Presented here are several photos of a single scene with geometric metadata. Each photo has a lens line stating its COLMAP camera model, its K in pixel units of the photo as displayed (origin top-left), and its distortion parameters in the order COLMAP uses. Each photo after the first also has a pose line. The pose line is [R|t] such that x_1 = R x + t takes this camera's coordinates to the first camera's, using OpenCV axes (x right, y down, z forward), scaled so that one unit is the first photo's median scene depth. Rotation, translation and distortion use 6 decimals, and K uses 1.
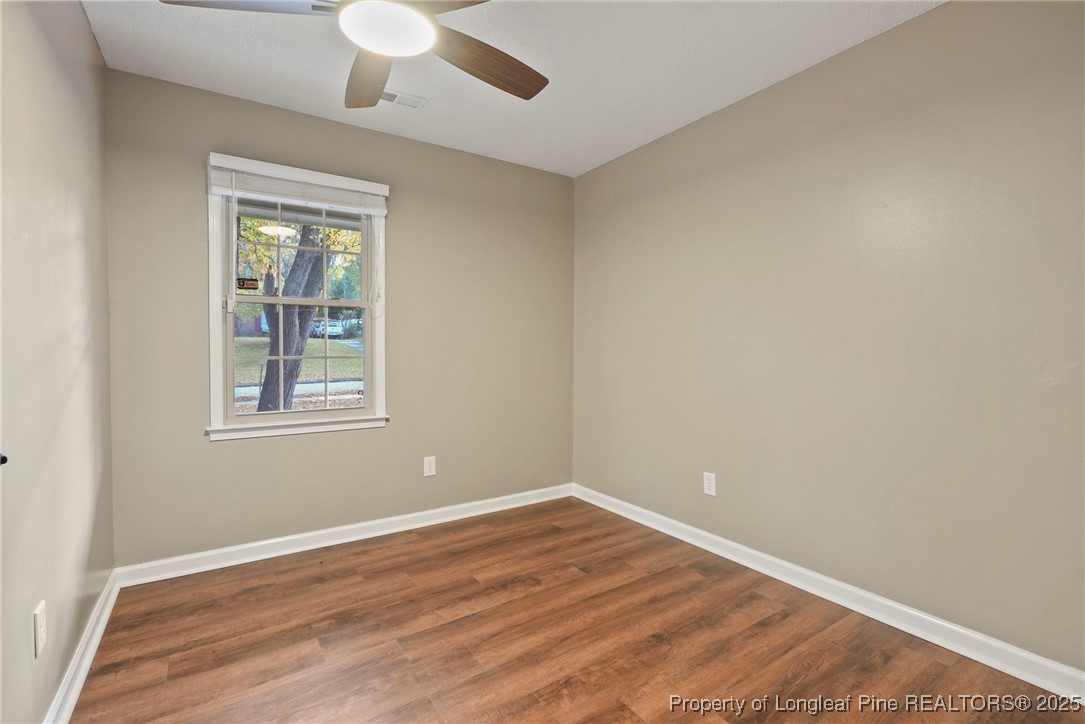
lens RADIAL K [[508.3, 0, 538.6], [0, 508.3, 357.1], [0, 0, 1]] dist [-0.003003, 0.000764]
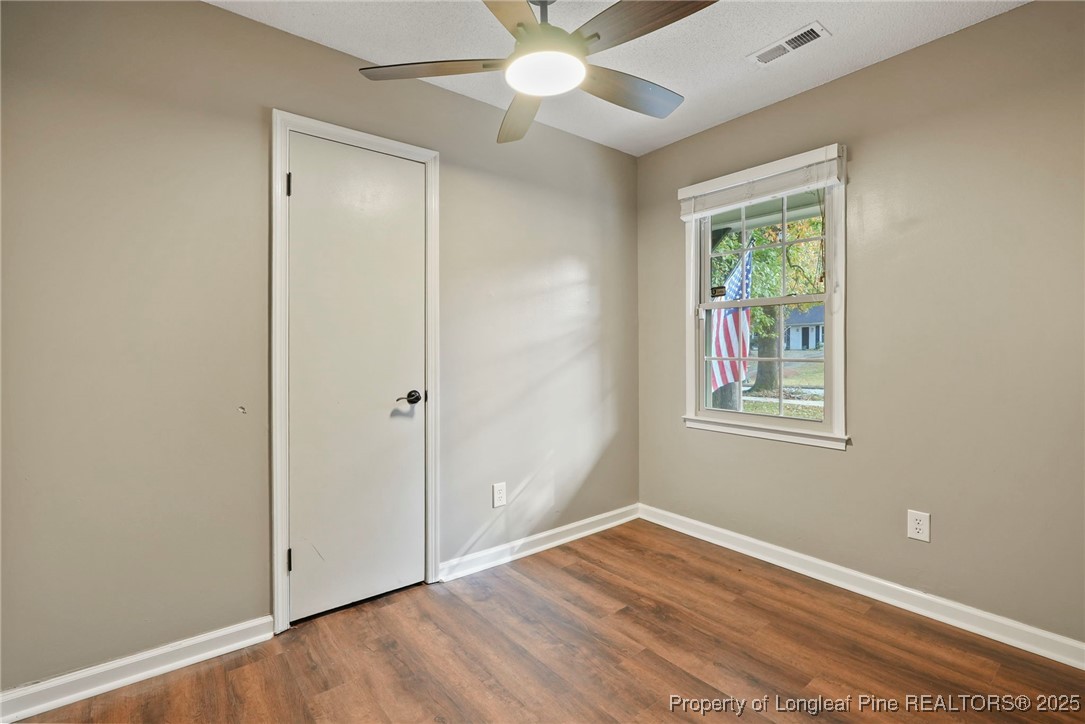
lens RADIAL K [[508.3, 0, 538.8], [0, 508.3, 355.5], [0, 0, 1]] dist [-0.003003, 0.000764]
pose [[0.059448, 0.014204, -0.998130, 0.568802], [-0.014400, 0.999807, 0.013370, -0.016747], [0.998128, 0.013578, 0.059641, 0.607964]]
